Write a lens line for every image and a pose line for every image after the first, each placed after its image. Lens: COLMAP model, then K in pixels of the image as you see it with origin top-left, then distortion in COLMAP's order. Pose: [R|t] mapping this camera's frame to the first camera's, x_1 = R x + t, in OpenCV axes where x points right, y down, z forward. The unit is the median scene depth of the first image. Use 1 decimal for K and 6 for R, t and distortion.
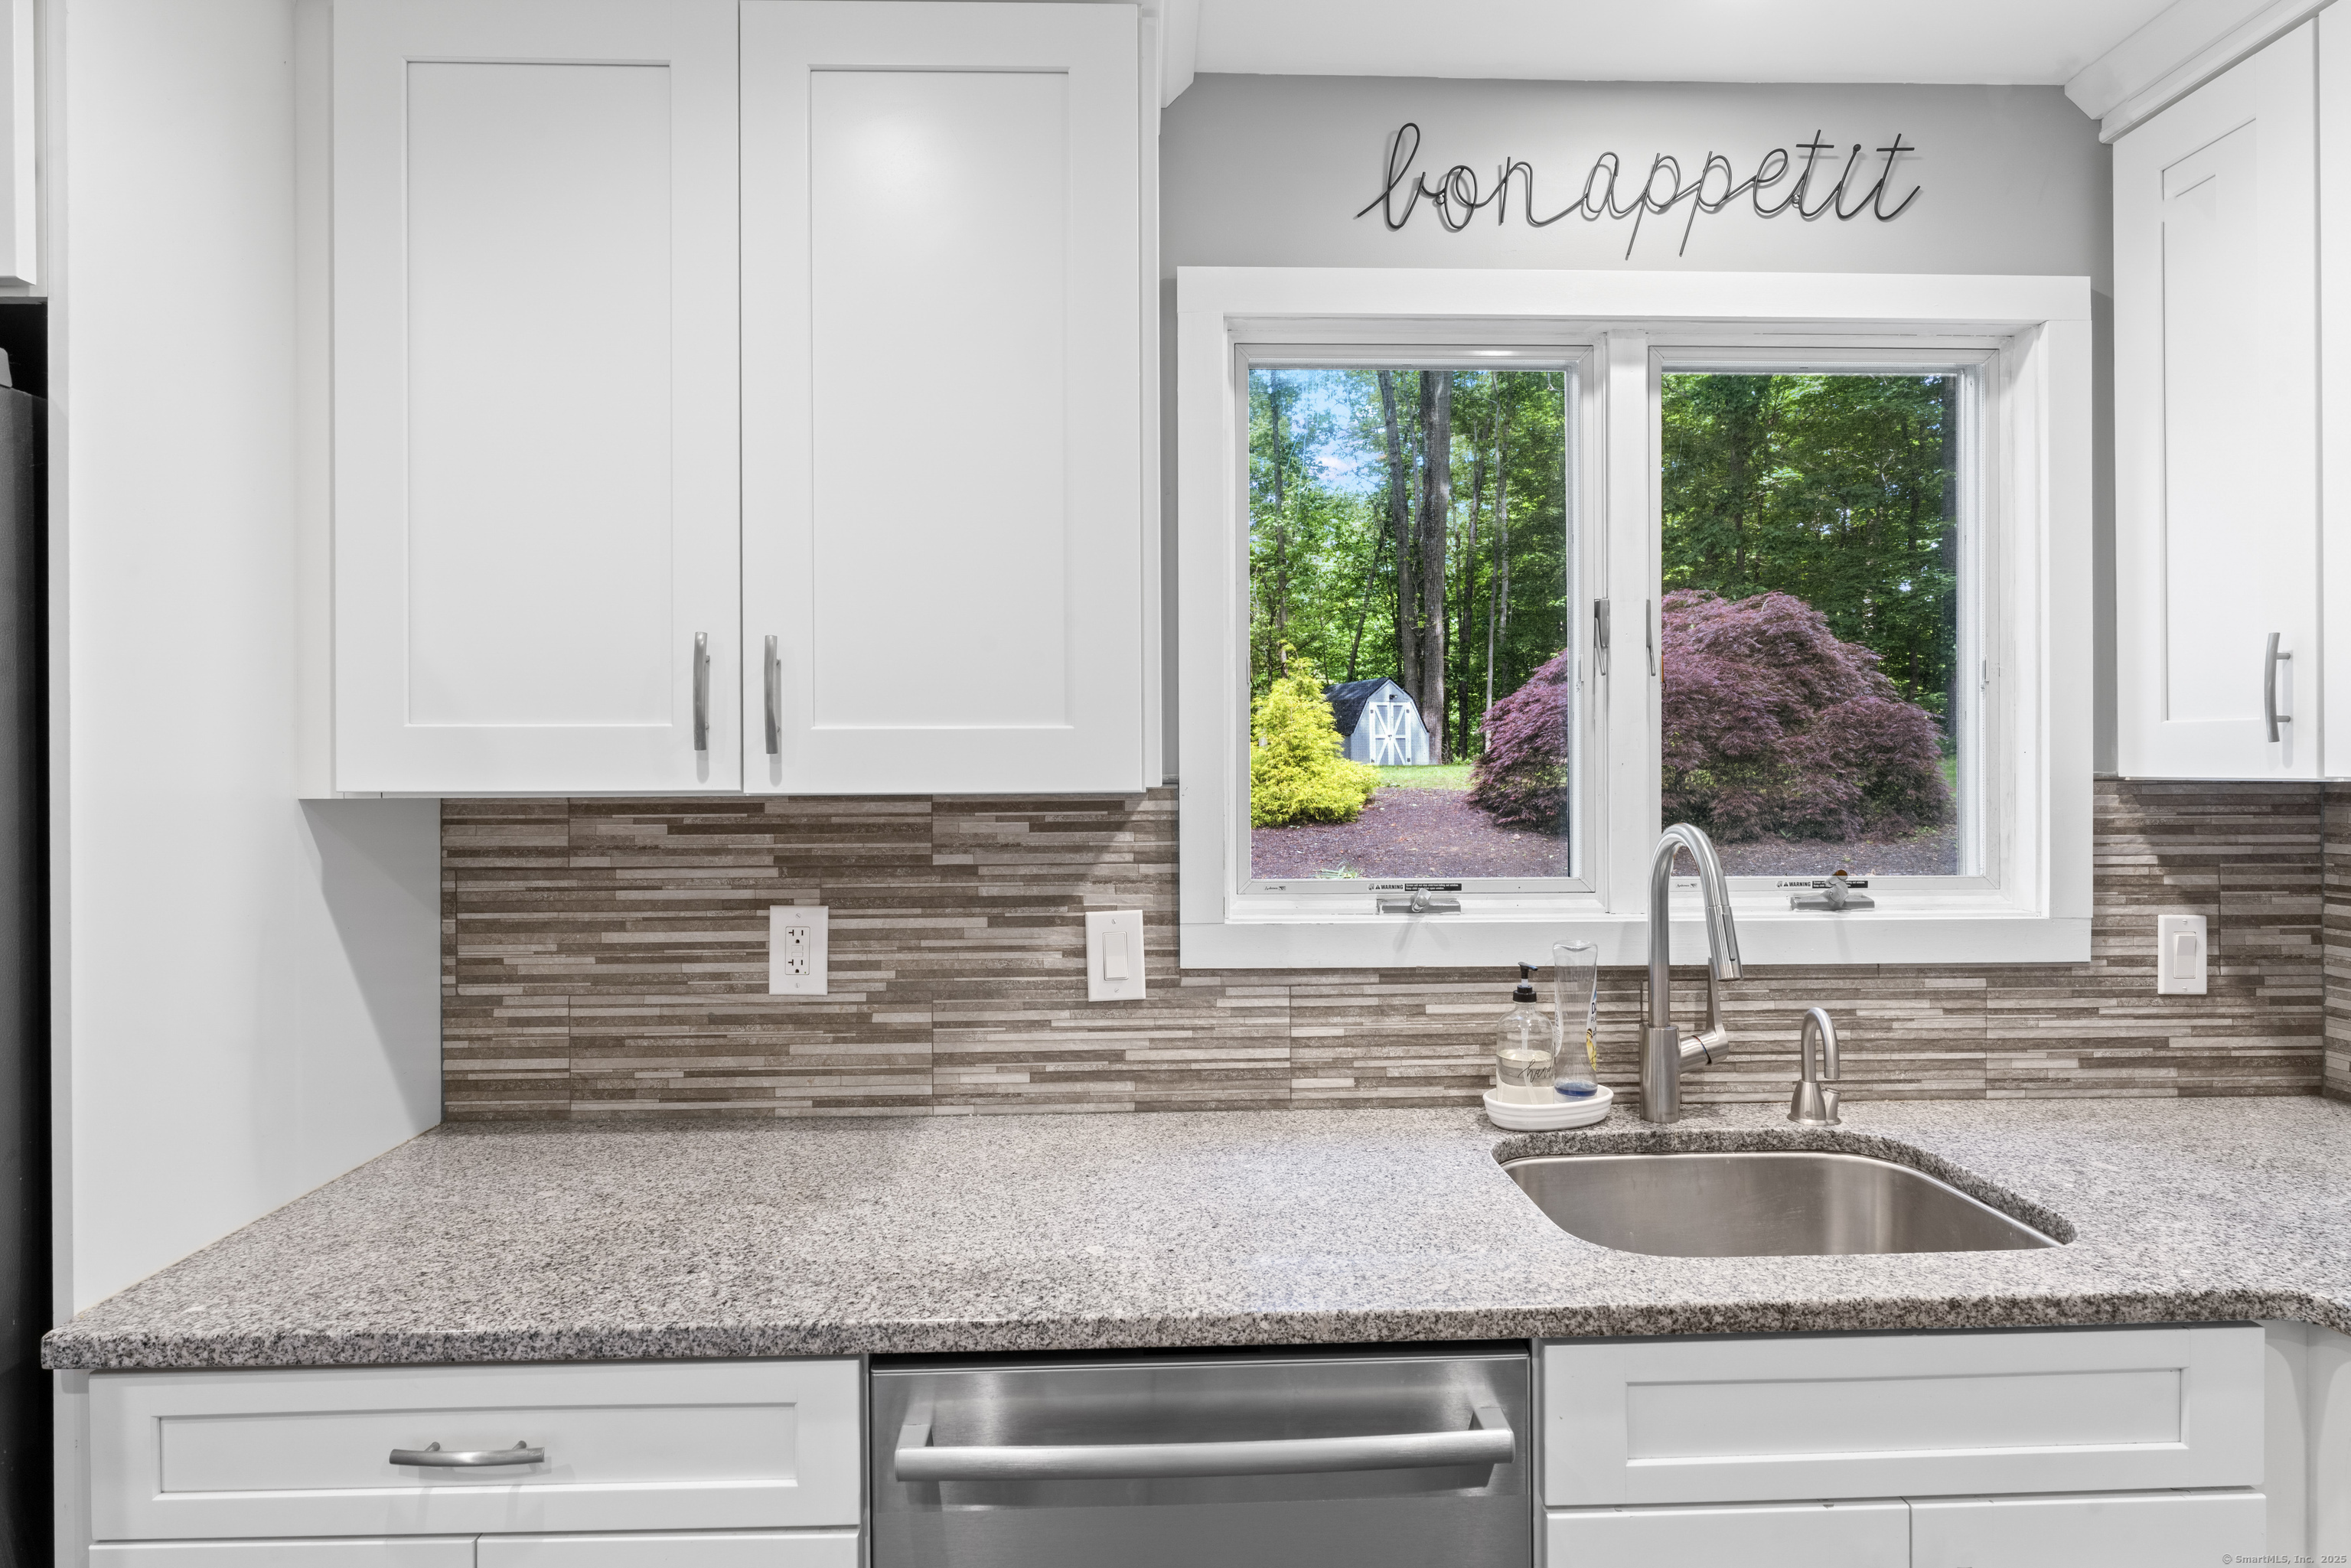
lens RADIAL K [[1237.7, 0, 1169.3], [0, 1237.7, 768.2], [0, 0, 1]] dist [-0.001292, -0.001179]
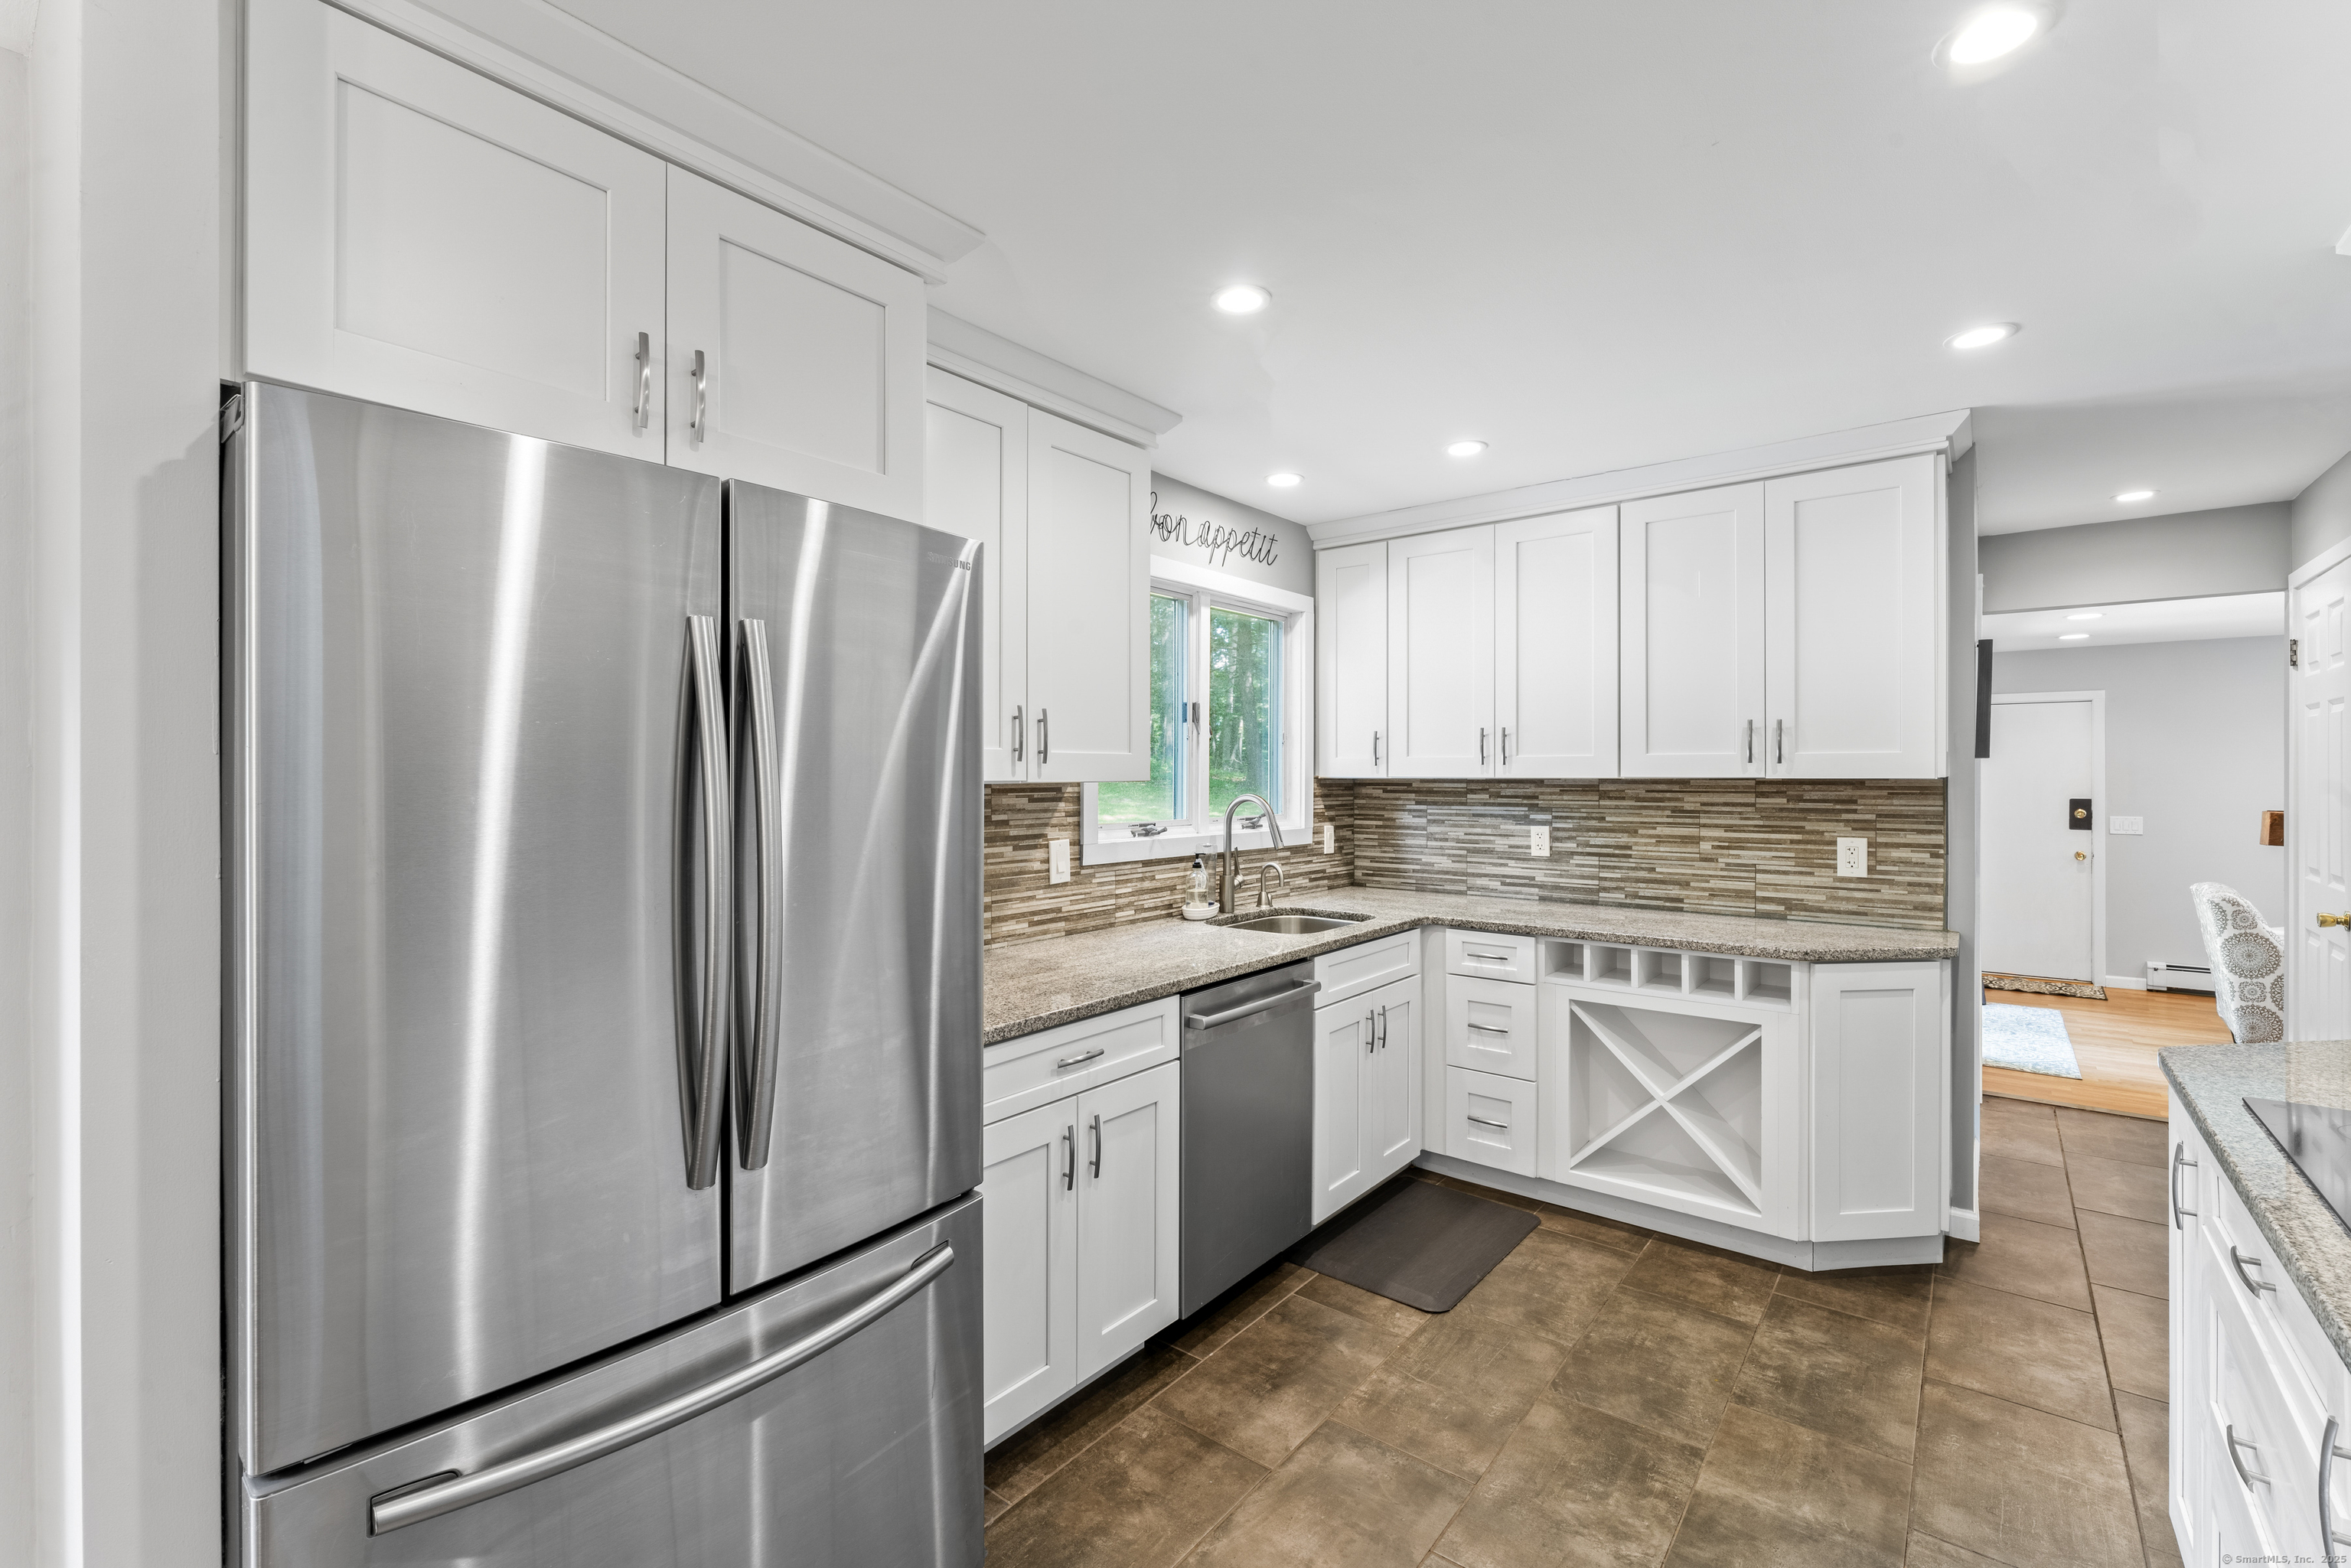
lens RADIAL K [[1009.9, 0, 1170.5], [0, 1009.9, 774.0], [0, 0, 1]] dist [-0.000658, -0.000349]
pose [[0.654622, 0.005084, 0.755939, -1.204467], [-0.003571, 0.999987, -0.003633, 0.009765], [-0.755948, -0.000321, 0.654632, -0.251657]]
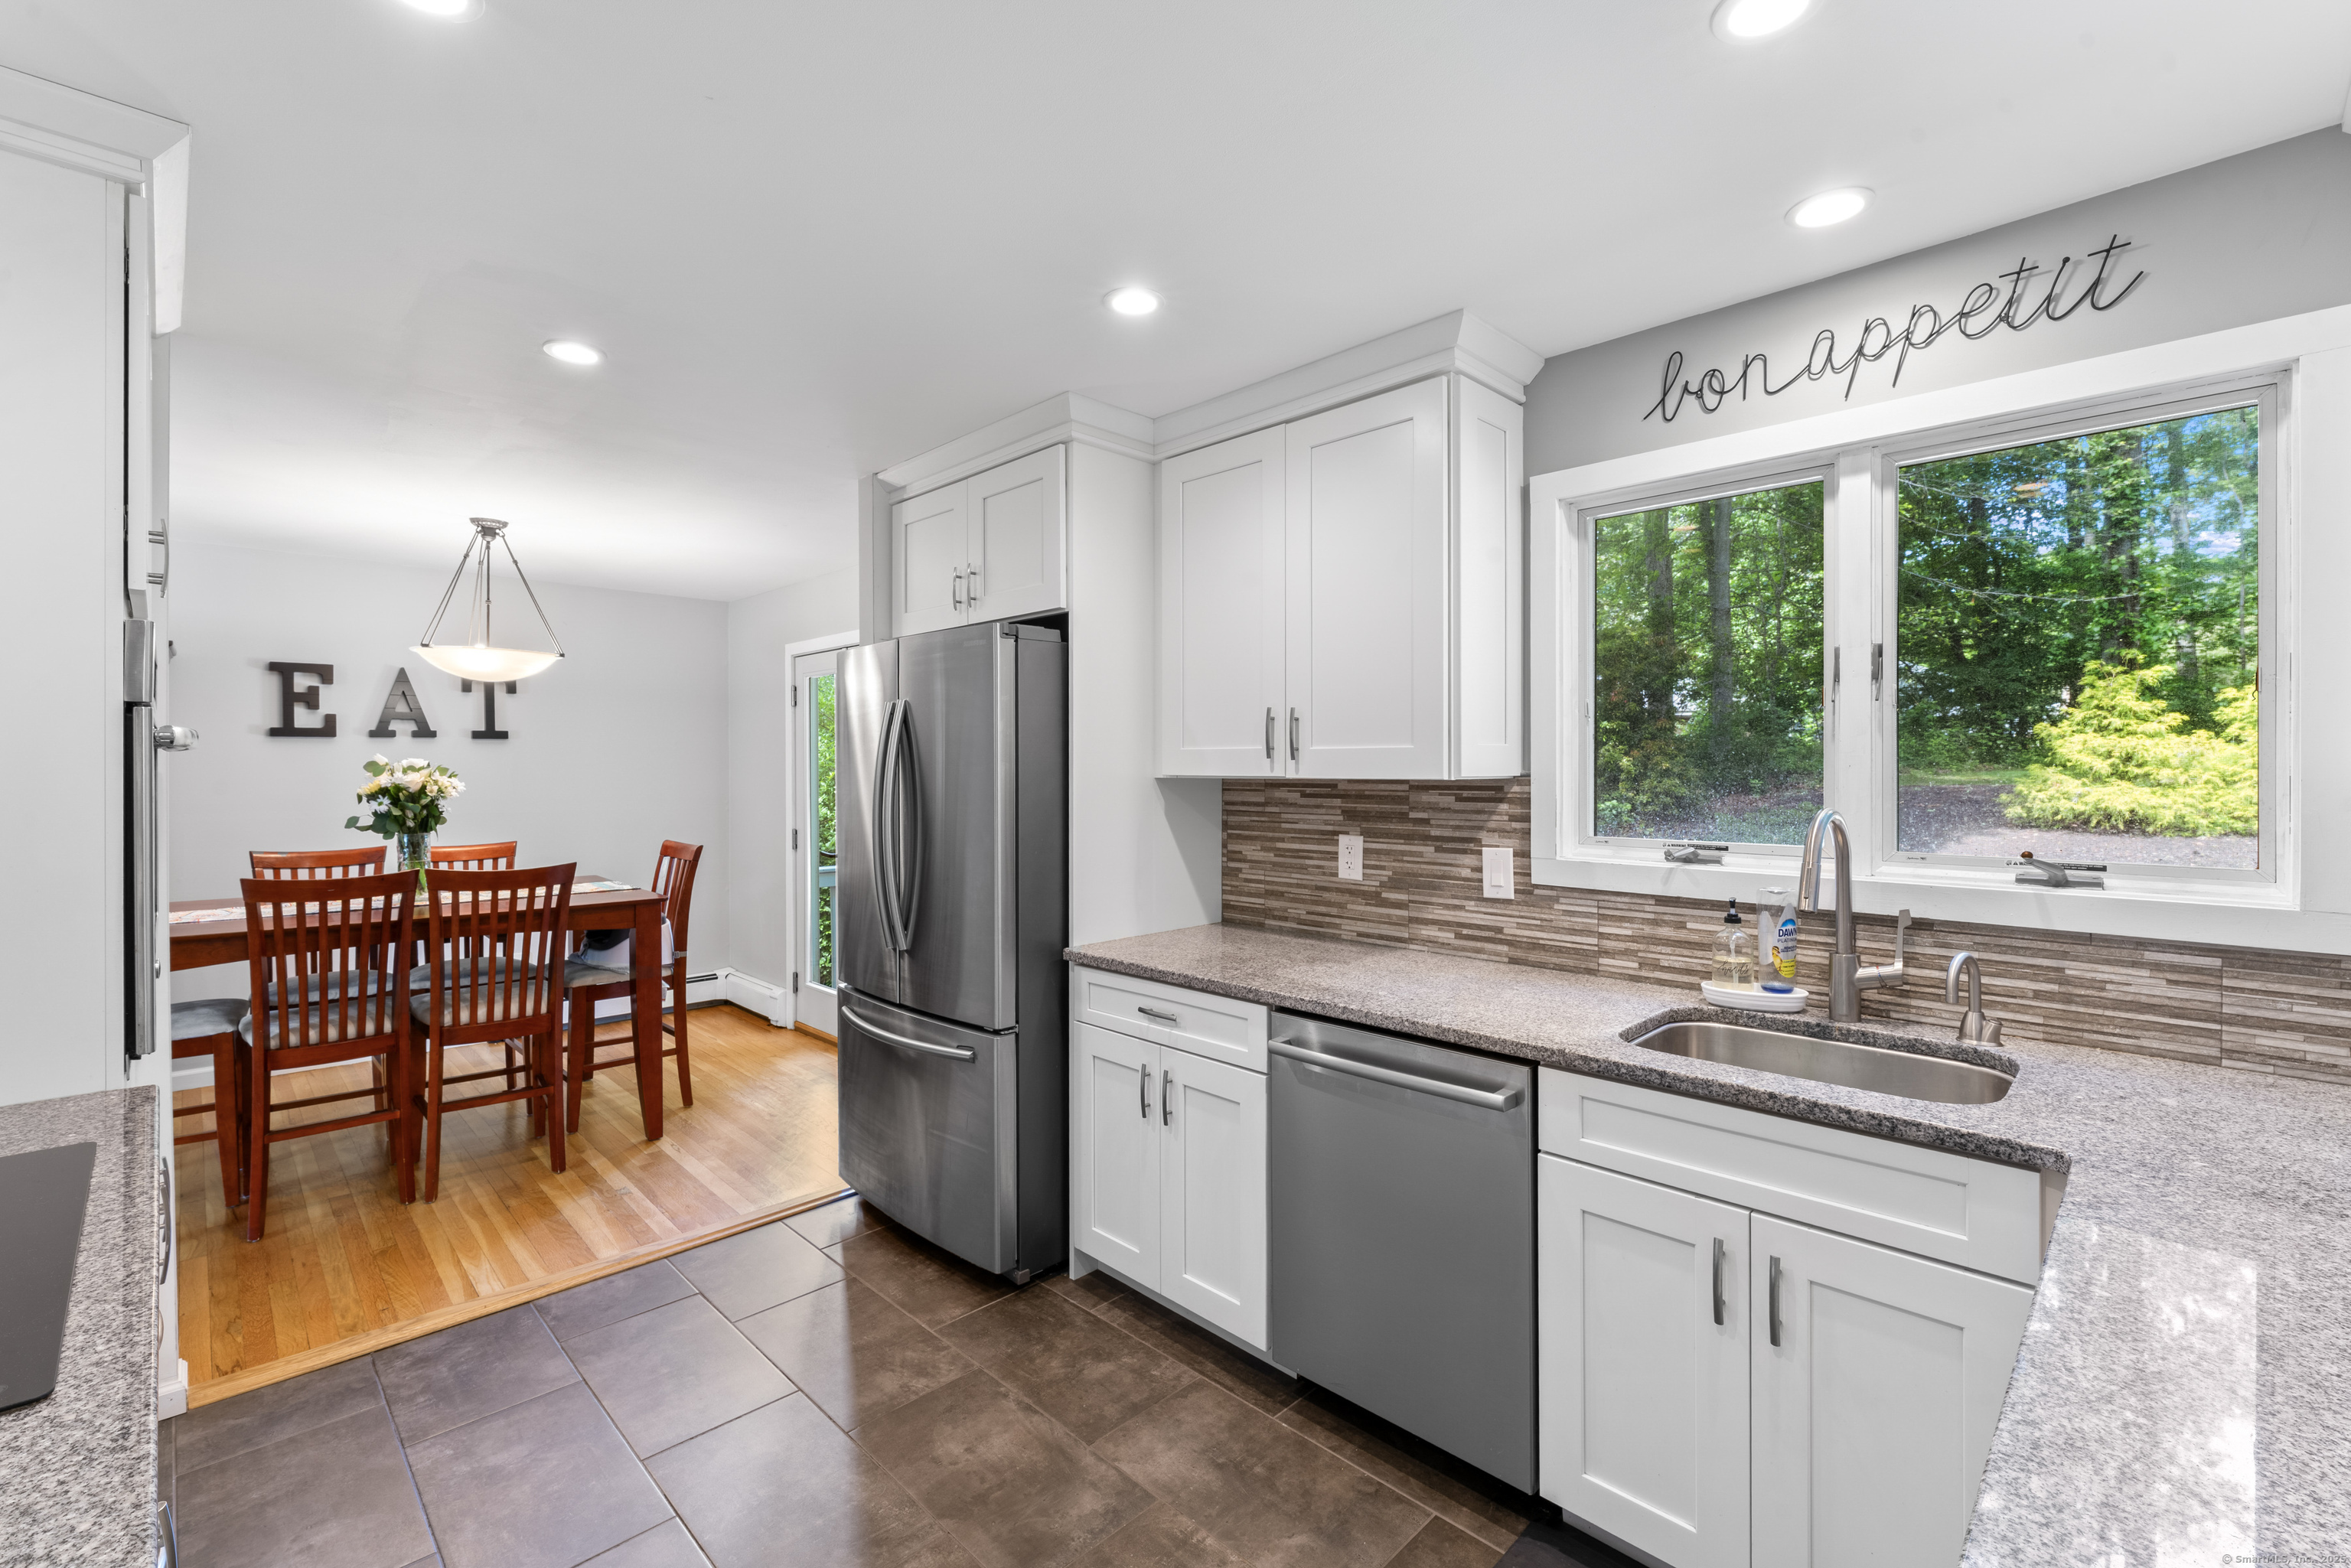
lens RADIAL K [[1000.2, 0, 1172.1], [0, 1000.2, 766.1], [0, 0, 1]] dist [-0.003472, -0.000262]
pose [[0.680637, 0.003732, -0.732611, 0.686670], [-0.003543, 0.999992, 0.001803, -0.002579], [0.732612, 0.001369, 0.680645, -0.315325]]
